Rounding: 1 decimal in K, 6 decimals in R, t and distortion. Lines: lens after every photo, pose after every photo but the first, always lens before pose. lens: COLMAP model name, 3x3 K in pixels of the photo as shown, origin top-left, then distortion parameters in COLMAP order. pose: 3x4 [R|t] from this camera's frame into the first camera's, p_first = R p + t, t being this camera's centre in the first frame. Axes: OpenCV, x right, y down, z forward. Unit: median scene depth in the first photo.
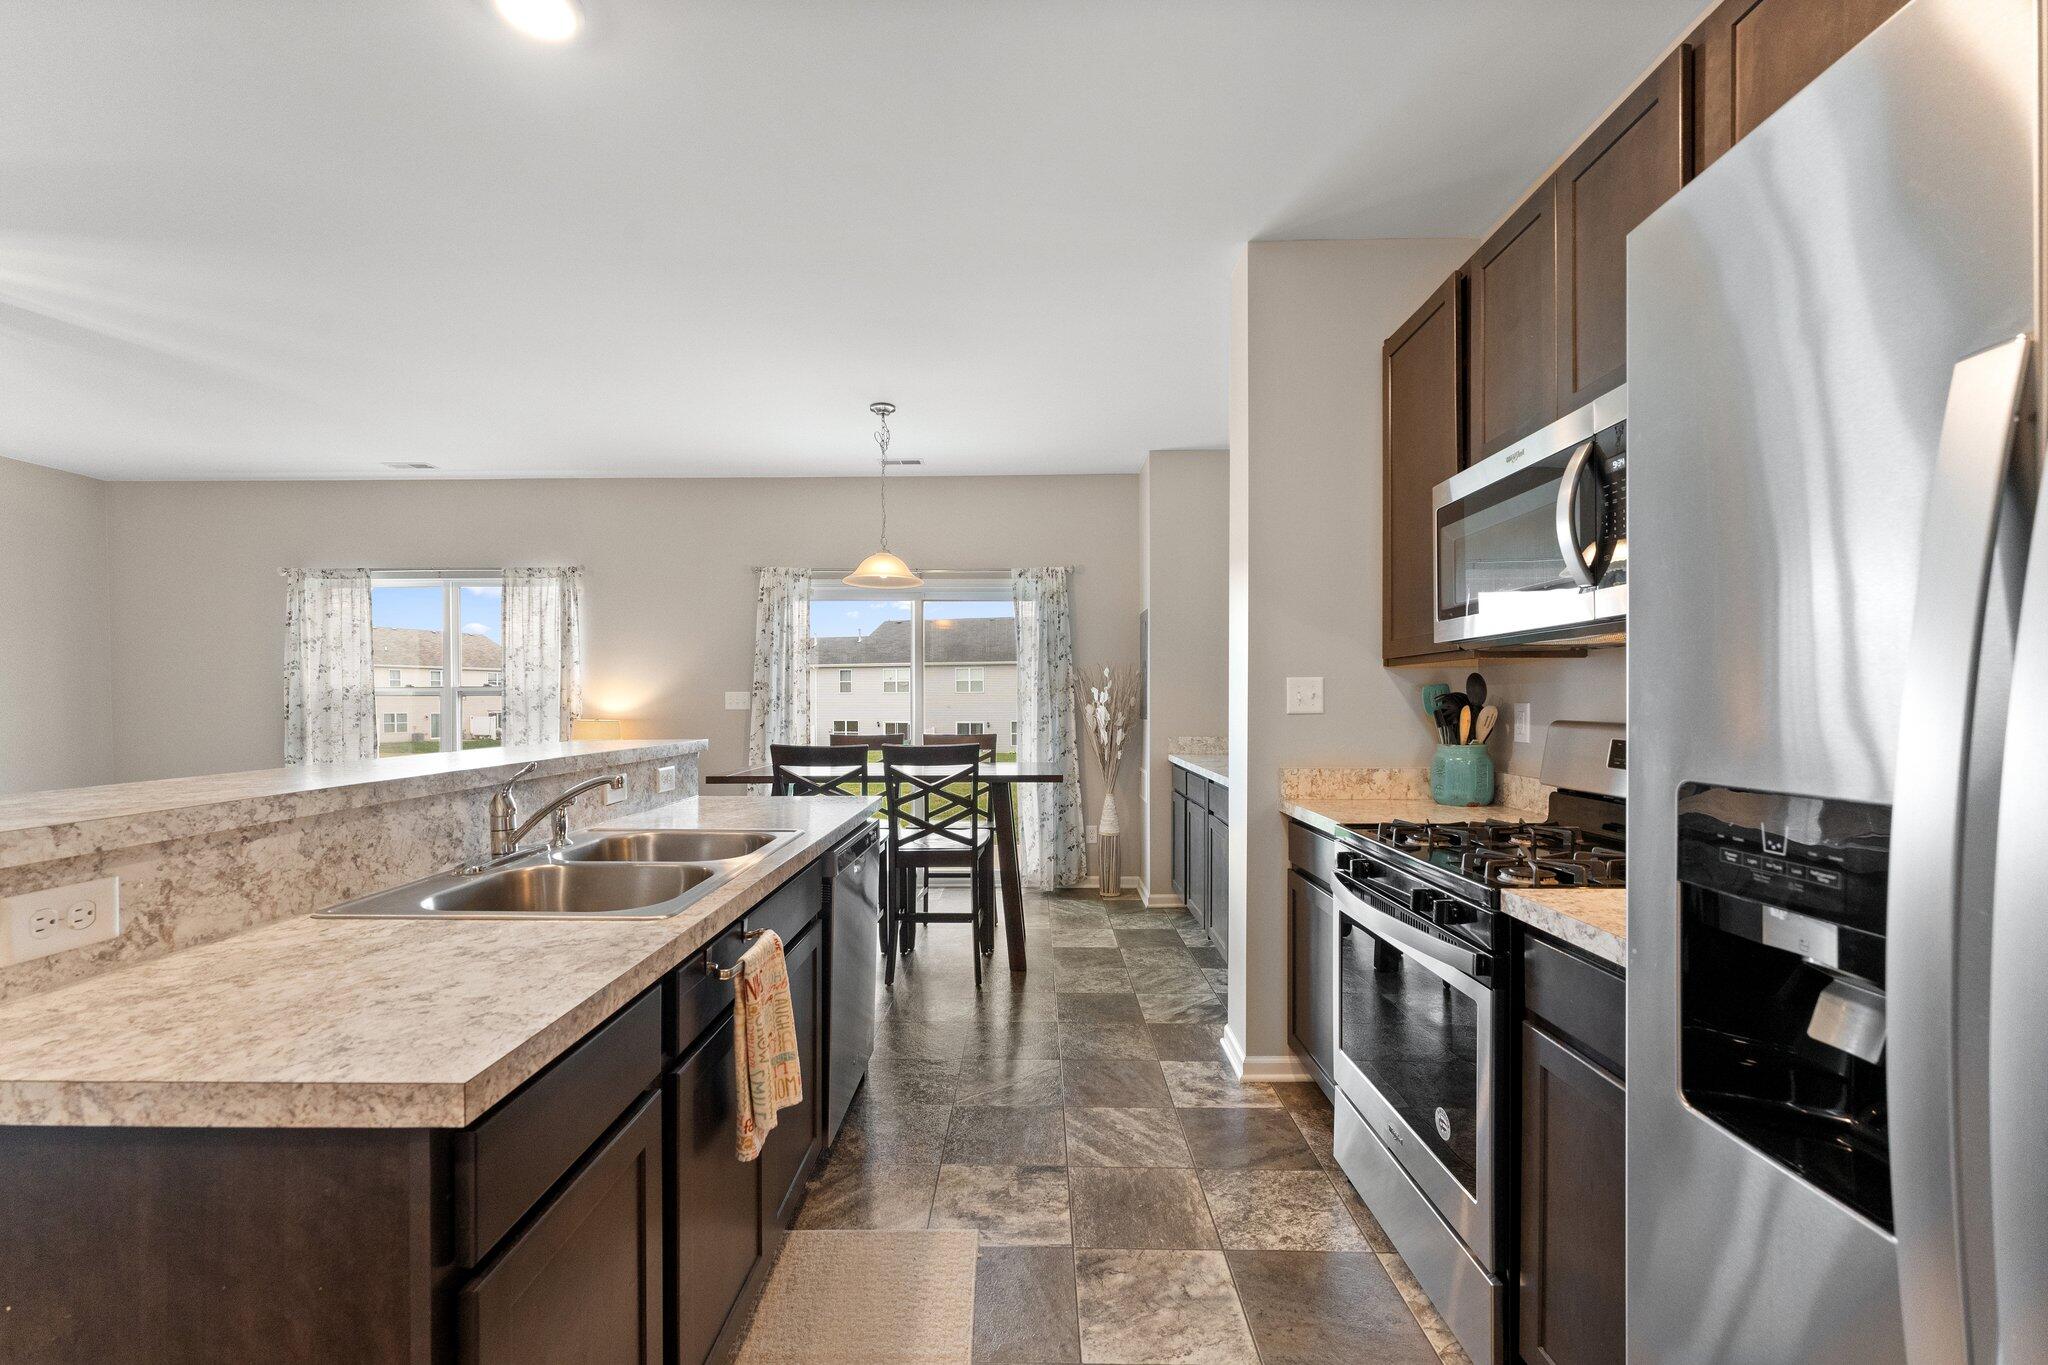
lens RADIAL K [[837.3, 0, 1022.8], [0, 837.3, 707.4], [0, 0, 1]] dist [-0.002233, -0.000281]
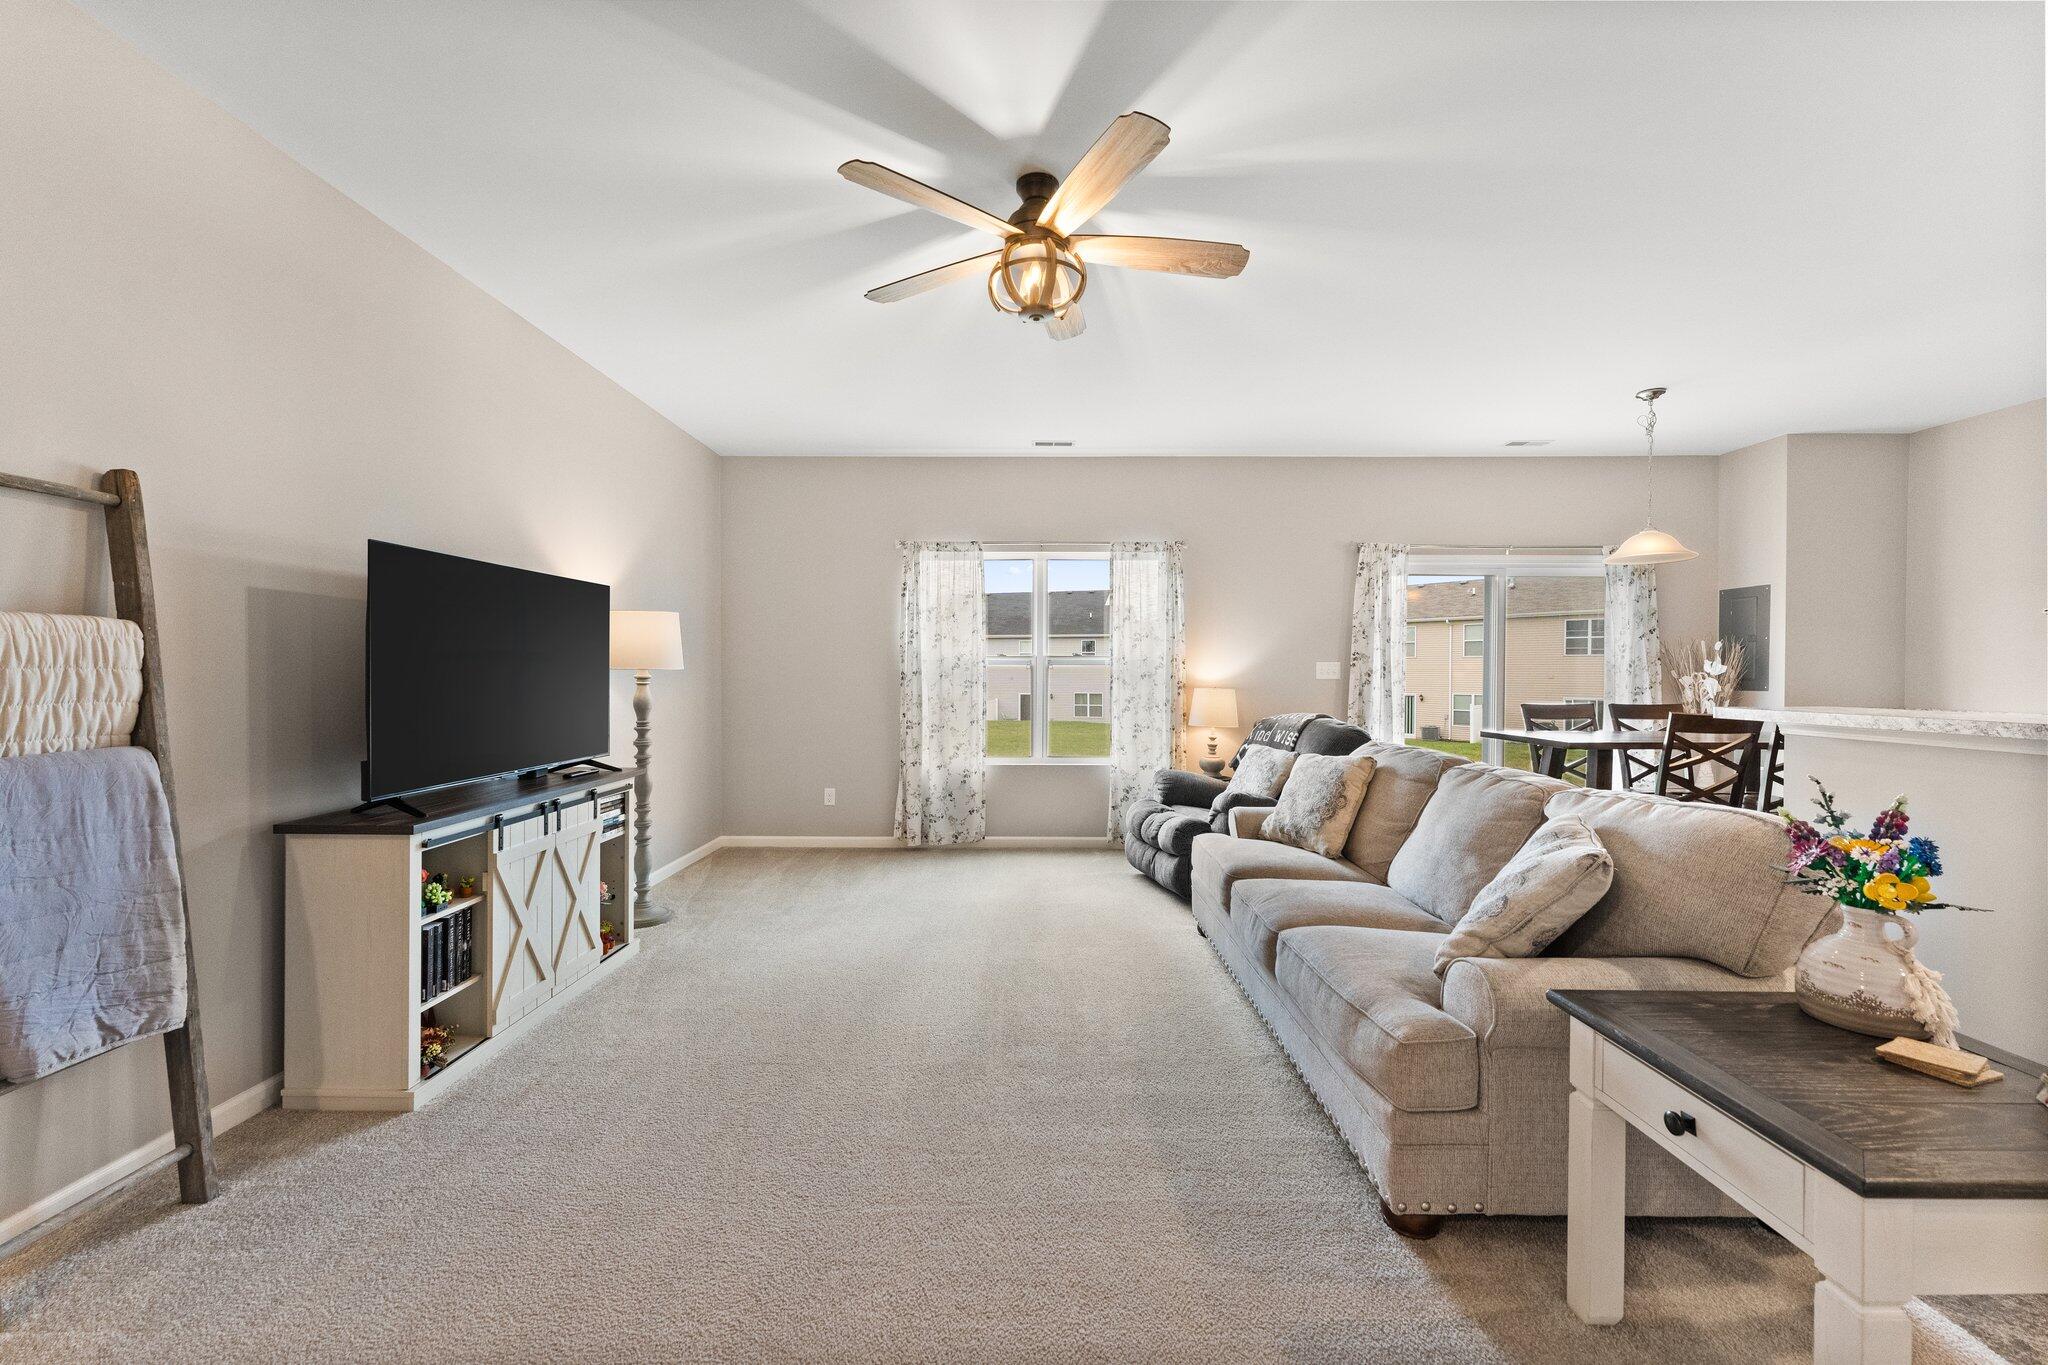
lens RADIAL K [[820.3, 0, 1024.0], [0, 820.3, 682.5], [0, 0, 1]] dist [0.001040, 0.000045]
pose [[0.999979, 0.006333, 0.001230, -0.982534], [-0.006338, 0.999973, 0.003752, 0.006941], [-0.001206, -0.003760, 0.999992, -0.031888]]
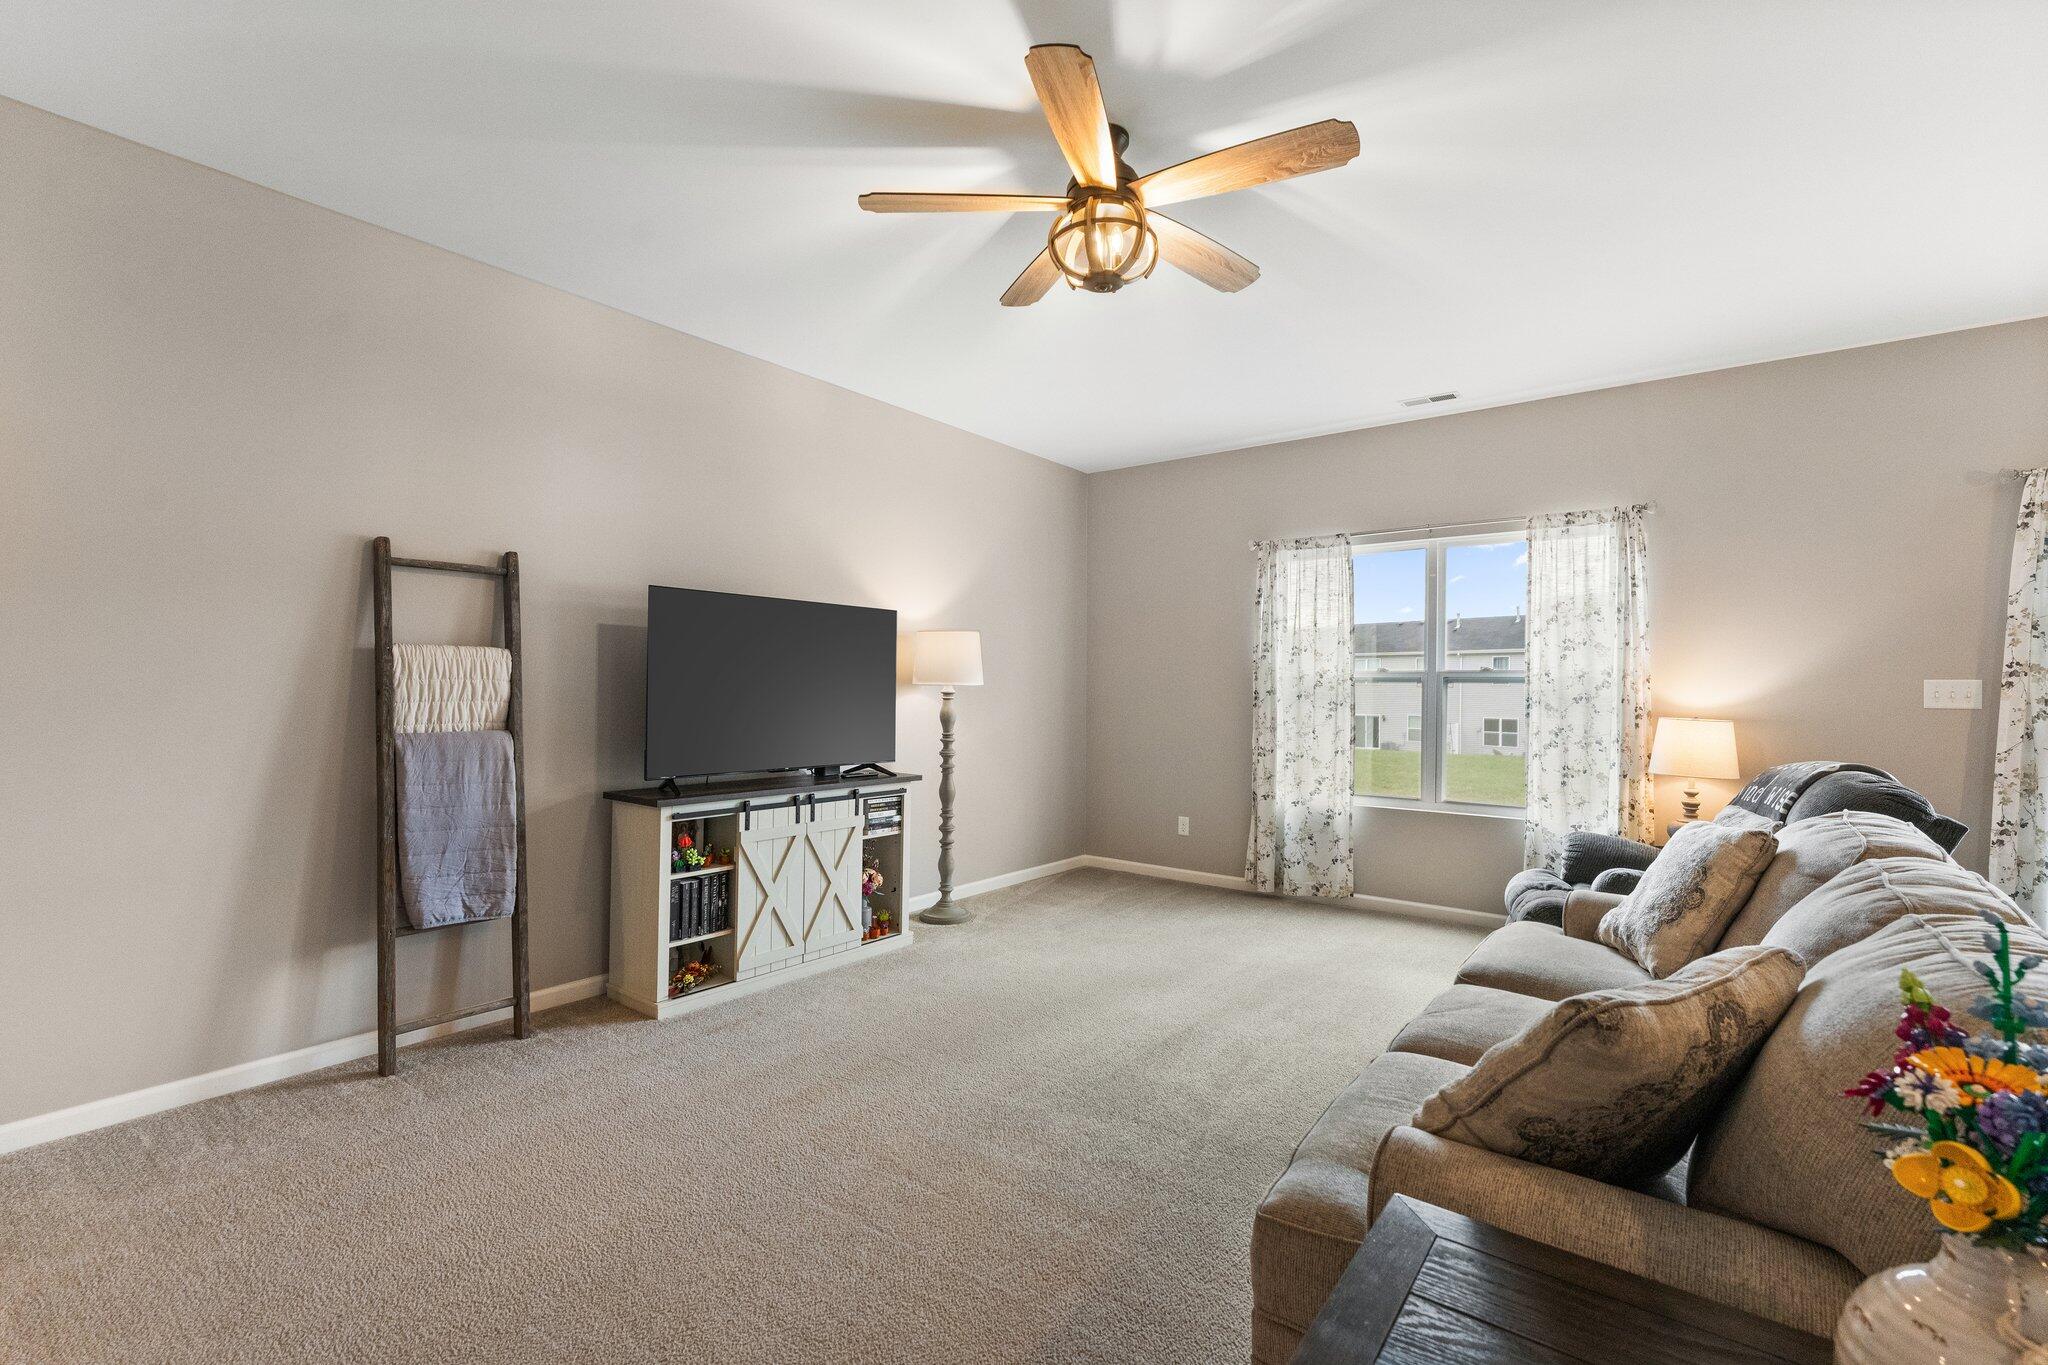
lens RADIAL K [[904.2, 0, 1015.3], [0, 904.2, 683.1], [0, 0, 1]] dist [-0.000045, -0.000146]
pose [[0.792334, 0.008548, -0.610027, -0.654655], [-0.019896, 0.999732, -0.011833, 0.007216], [0.609763, 0.021512, 0.792292, 0.077533]]
